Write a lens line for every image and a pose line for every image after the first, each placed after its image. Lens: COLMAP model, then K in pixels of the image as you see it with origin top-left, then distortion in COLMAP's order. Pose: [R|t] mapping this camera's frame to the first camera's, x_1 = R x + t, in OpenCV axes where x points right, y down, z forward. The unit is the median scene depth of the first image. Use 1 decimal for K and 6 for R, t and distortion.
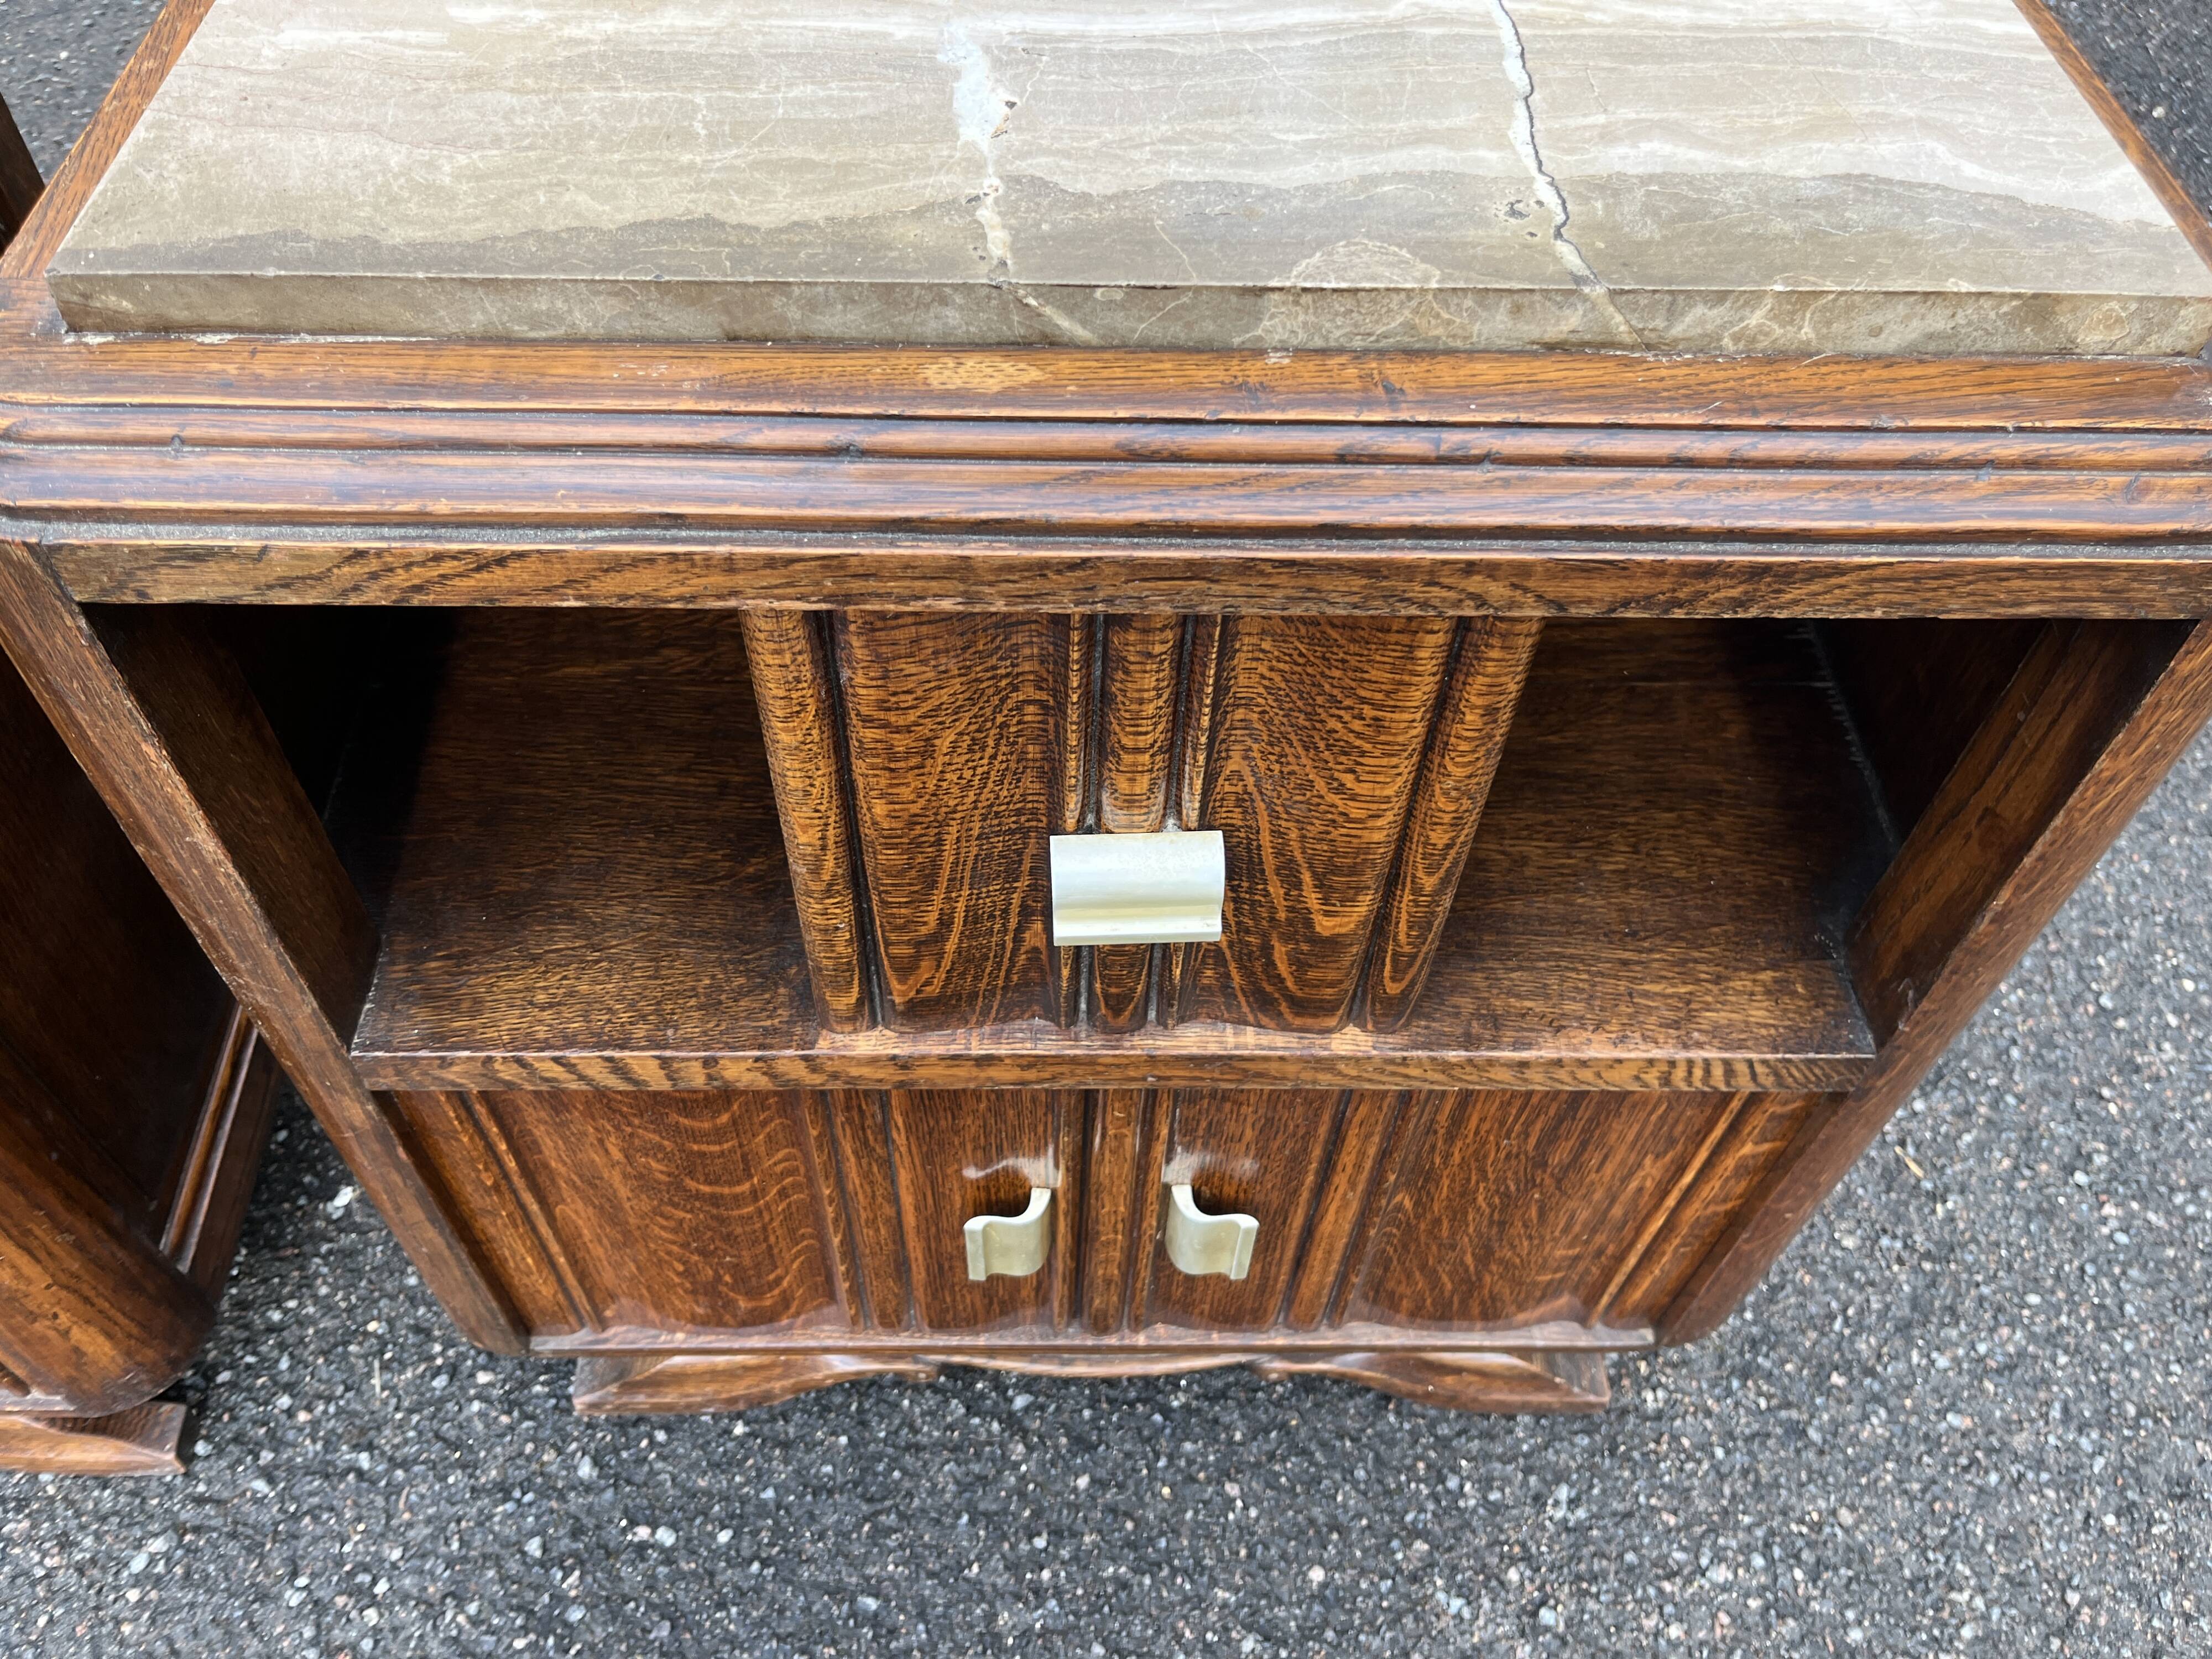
lens RADIAL K [[1714.5, 0, 1083.8], [0, 1714.5, 846.4], [0, 0, 1]] dist [0.070242, -0.123917]
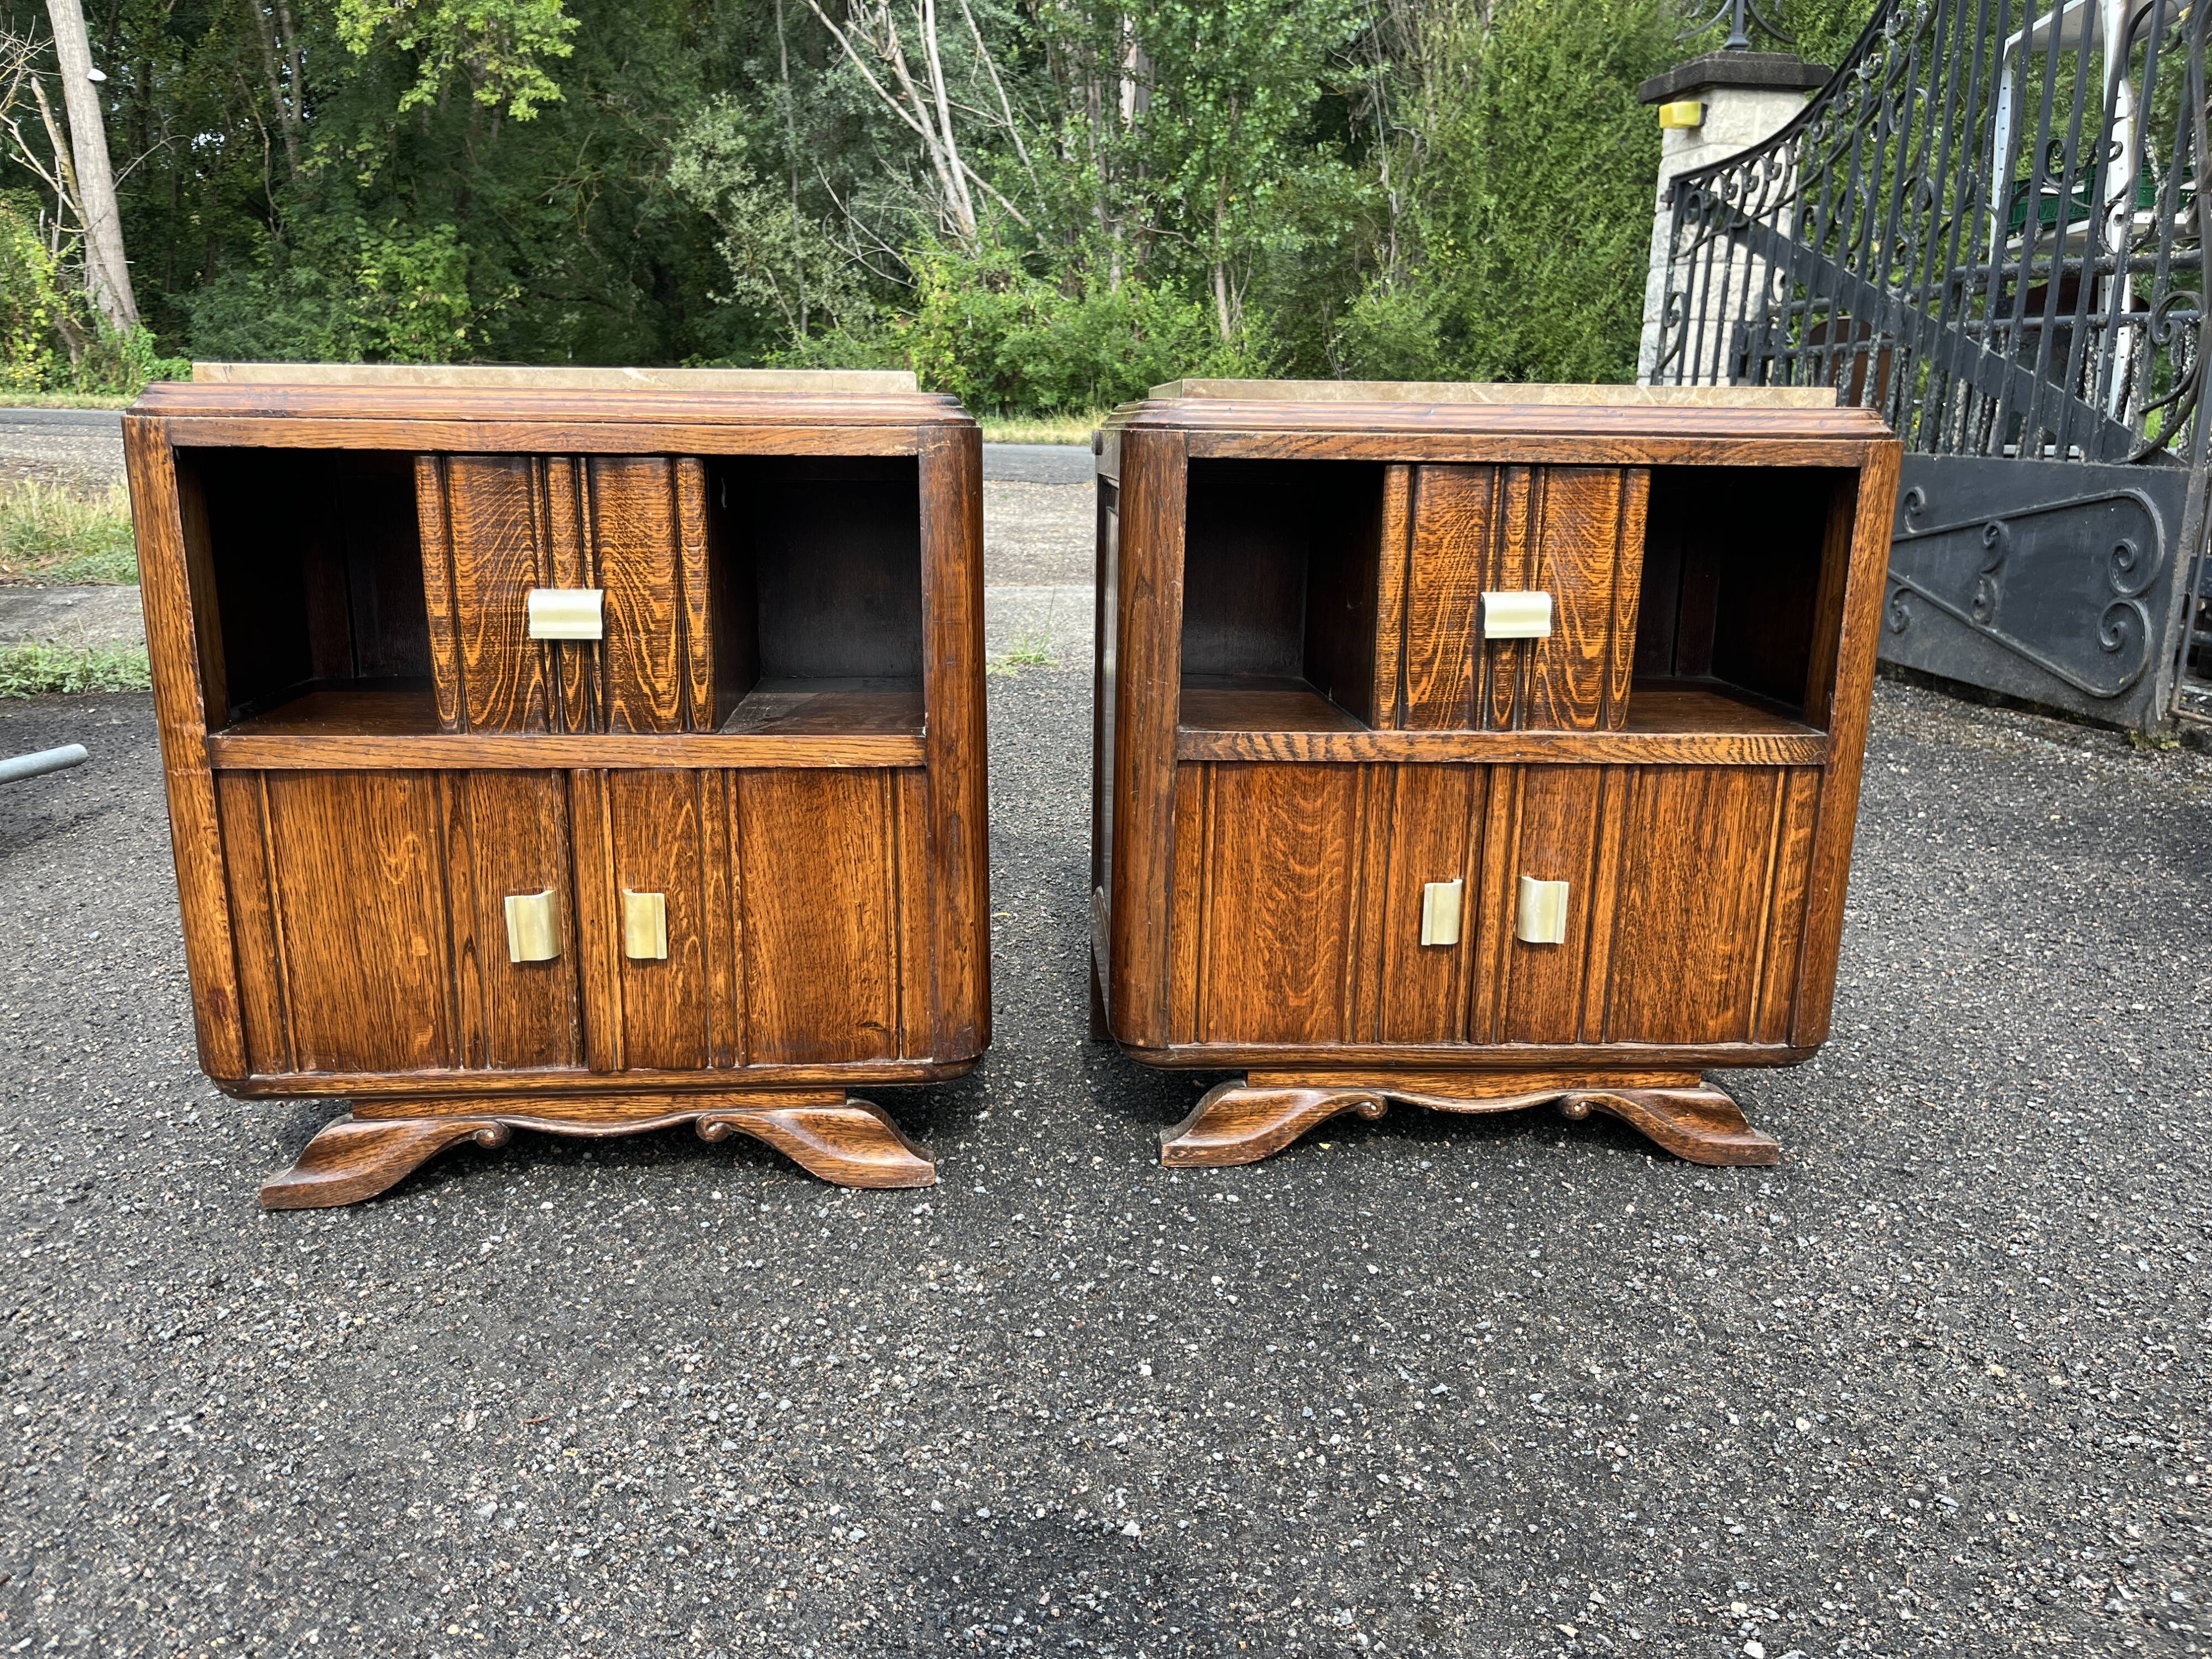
lens RADIAL K [[1666.7, 0, 1096.1], [0, 1666.7, 807.2], [0, 0, 1]] dist [0.057288, -0.076443]
pose [[0.999288, -0.015707, 0.034306, -0.628022], [0.033675, 0.781410, -0.623109, 1.635247], [-0.017020, 0.623820, 0.781383, -0.712829]]
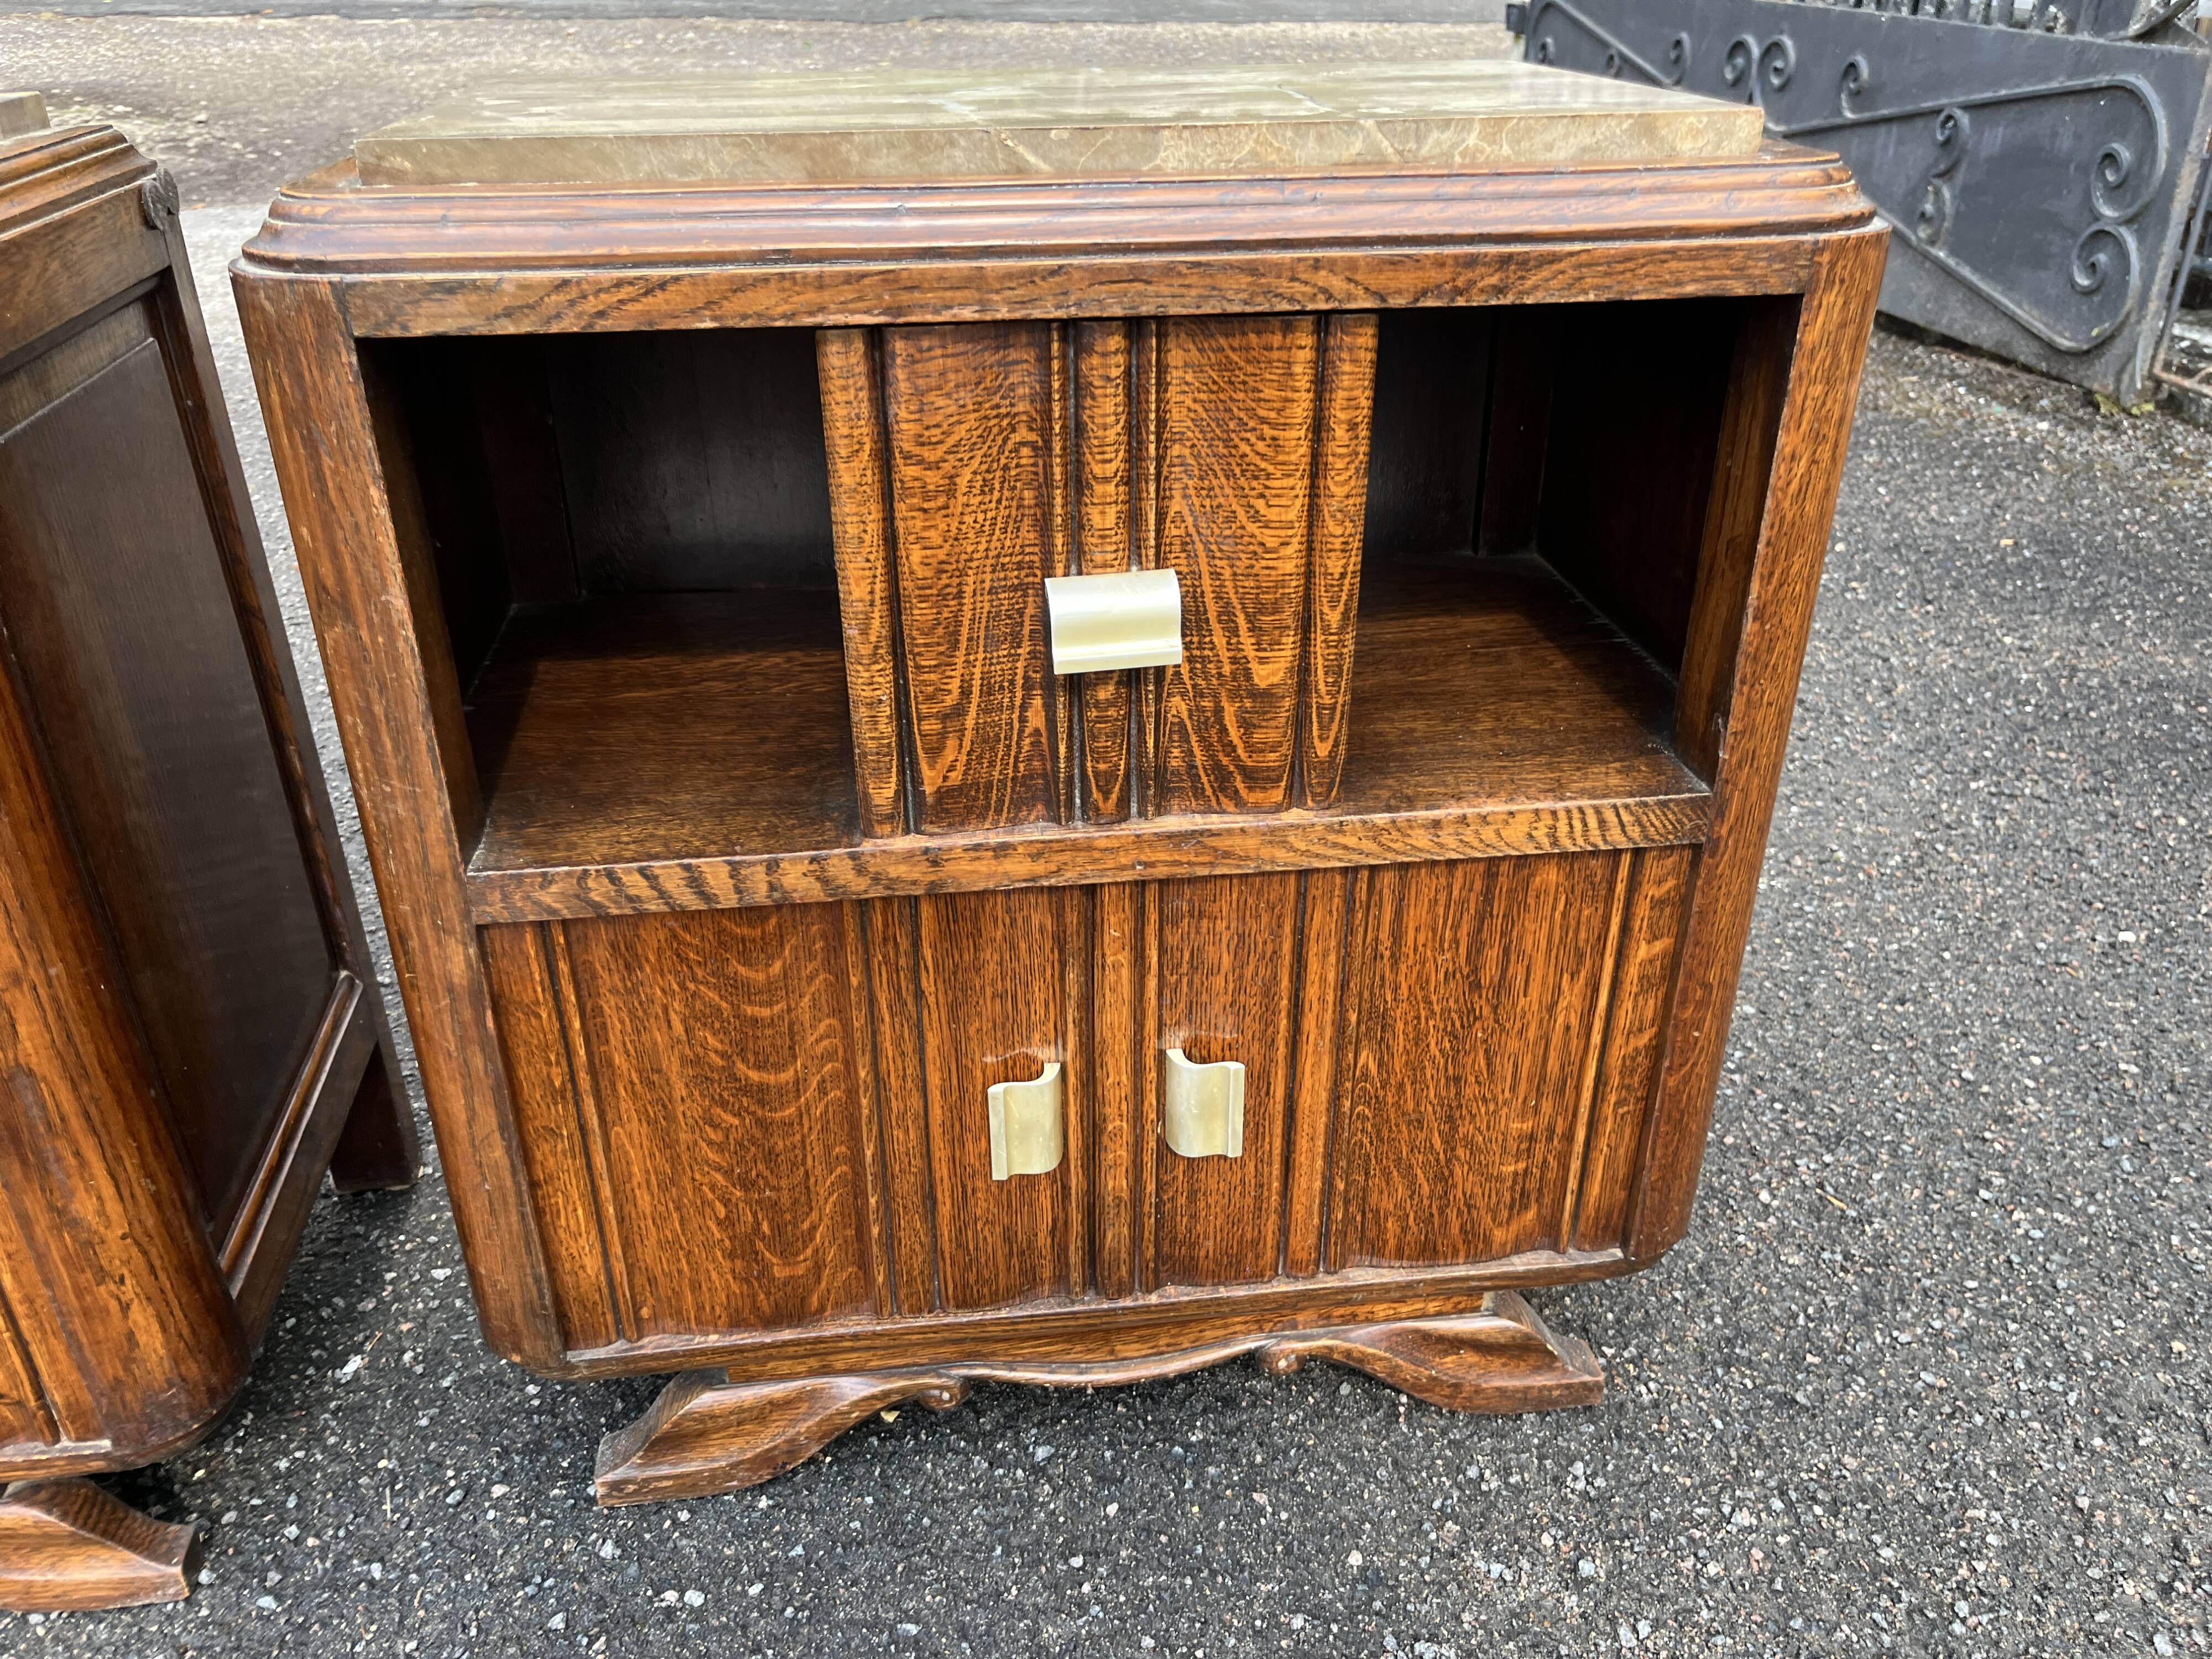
lens RADIAL K [[1692.6, 0, 1098.2], [0, 1692.6, 815.5], [0, 0, 1]] dist [0.064436, -0.102948]
pose [[0.993446, -0.078880, 0.082727, -0.089694], [0.105807, 0.908429, -0.404427, 0.612707], [-0.043251, 0.410529, 0.910821, -0.101781]]
